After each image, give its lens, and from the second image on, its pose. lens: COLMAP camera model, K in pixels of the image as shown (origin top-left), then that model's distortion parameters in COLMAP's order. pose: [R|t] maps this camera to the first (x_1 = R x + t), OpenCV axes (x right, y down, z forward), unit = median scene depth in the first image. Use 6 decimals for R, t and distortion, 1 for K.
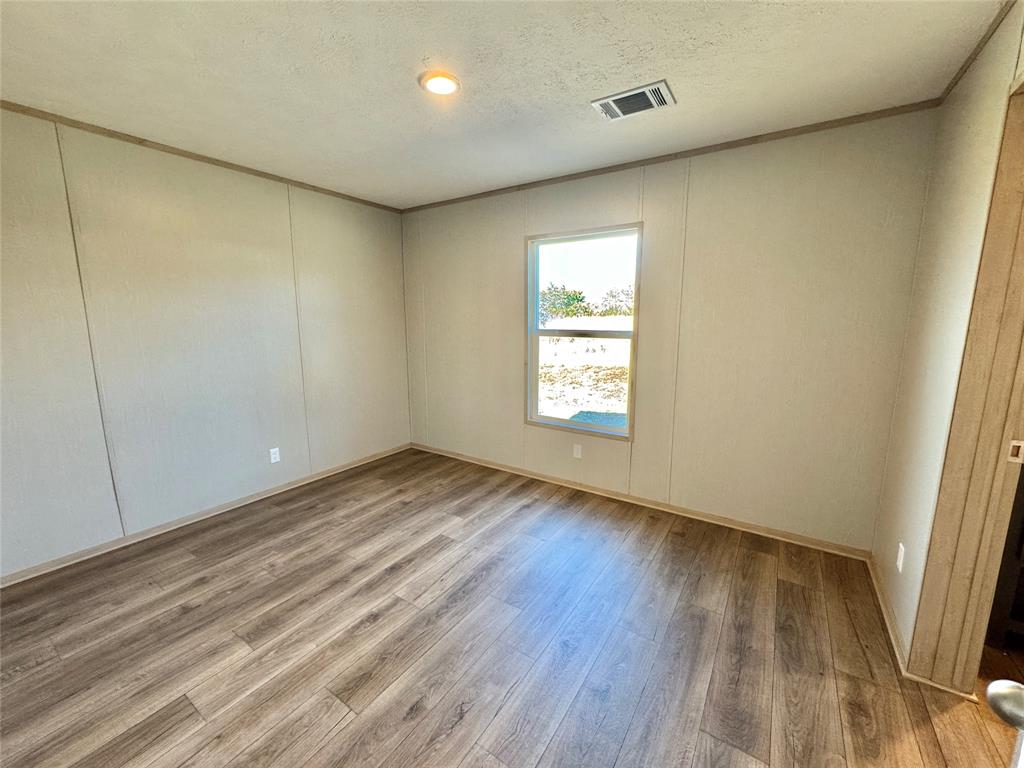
lens RADIAL K [[405.6, 0, 511.6], [0, 405.6, 403.9], [0, 0, 1]] dist [-0.000758, -0.000063]
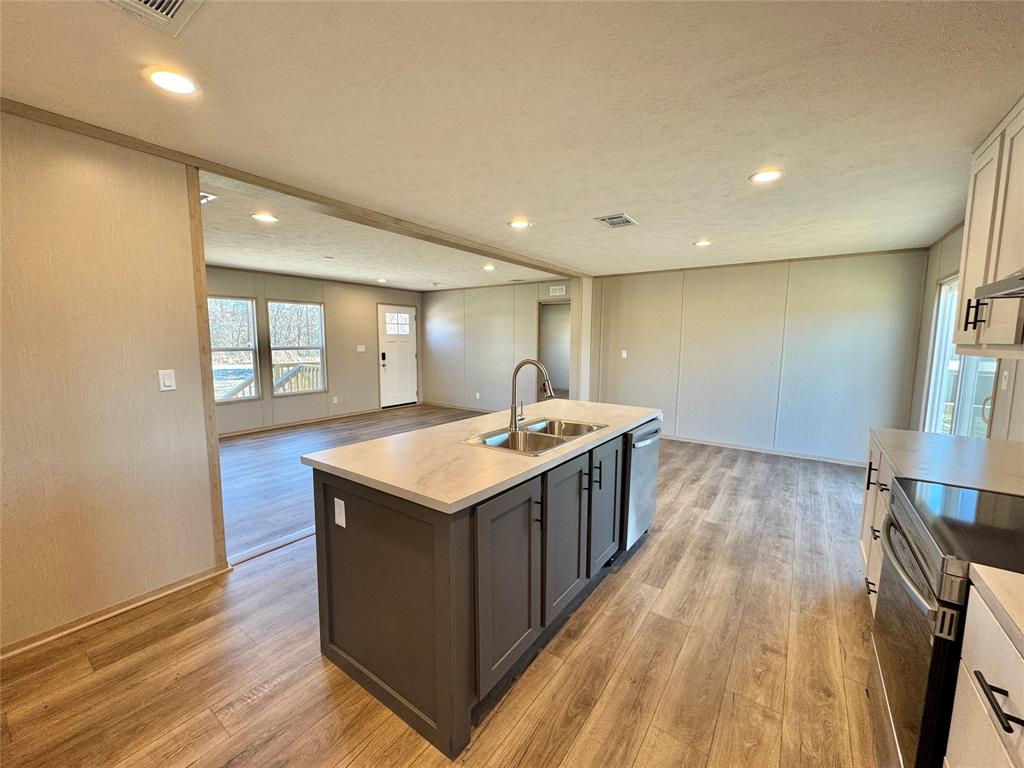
lens RADIAL K [[410.6, 0, 512.3], [0, 410.6, 383.5], [0, 0, 1]] dist [-0.000313, 0.000161]
pose [[-0.999494, -0.009092, 0.030486, 0.531421], [0.000950, 0.949330, 0.314278, -0.609300], [-0.031799, 0.314148, -0.948841, 2.697603]]
